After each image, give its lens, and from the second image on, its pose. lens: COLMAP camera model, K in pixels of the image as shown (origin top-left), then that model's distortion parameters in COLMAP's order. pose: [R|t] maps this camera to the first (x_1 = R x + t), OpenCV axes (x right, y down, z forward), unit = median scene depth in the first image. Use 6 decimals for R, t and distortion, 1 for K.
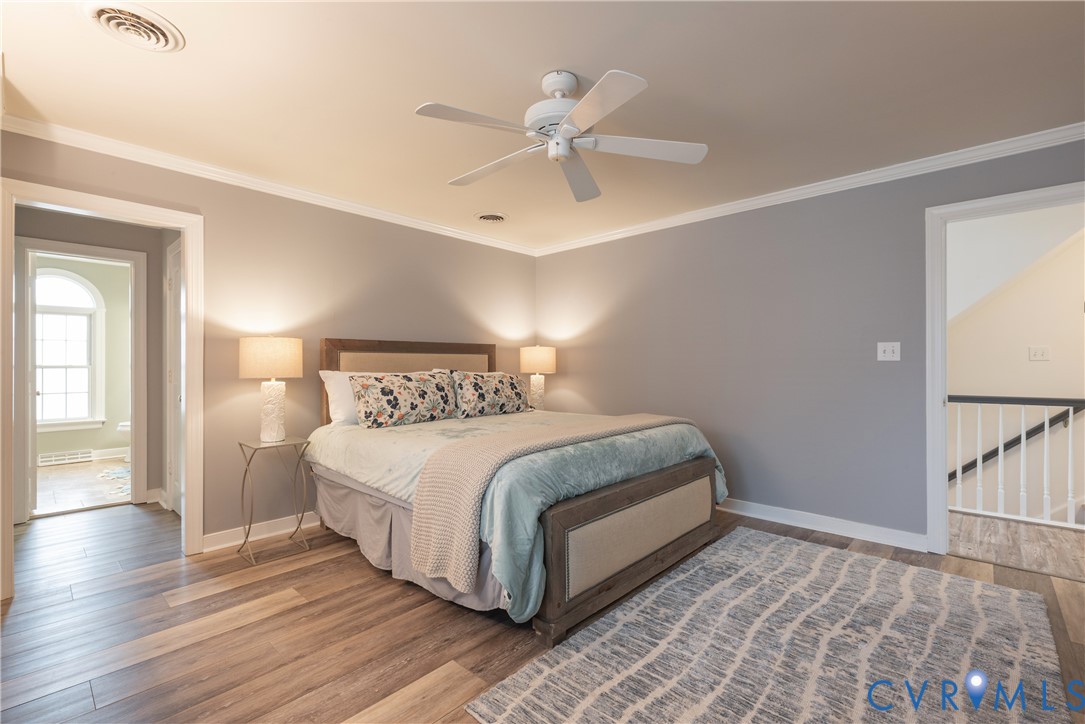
lens RADIAL K [[482.1, 0, 540.6], [0, 482.1, 366.7], [0, 0, 1]] dist [0.001900, 0.000241]
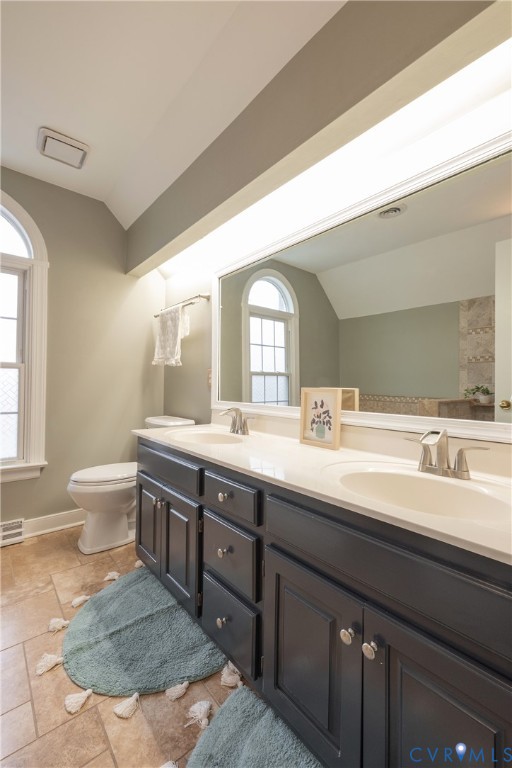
lens RADIAL K [[326.4, 0, 257.3], [0, 326.4, 381.1], [0, 0, 1]] dist [0.002443, 0.000014]
pose [[0.991450, 0.006220, -0.130342, -0.618966], [-0.007903, 0.999892, -0.012400, 0.018295], [0.130251, 0.013324, 0.991392, 0.666378]]
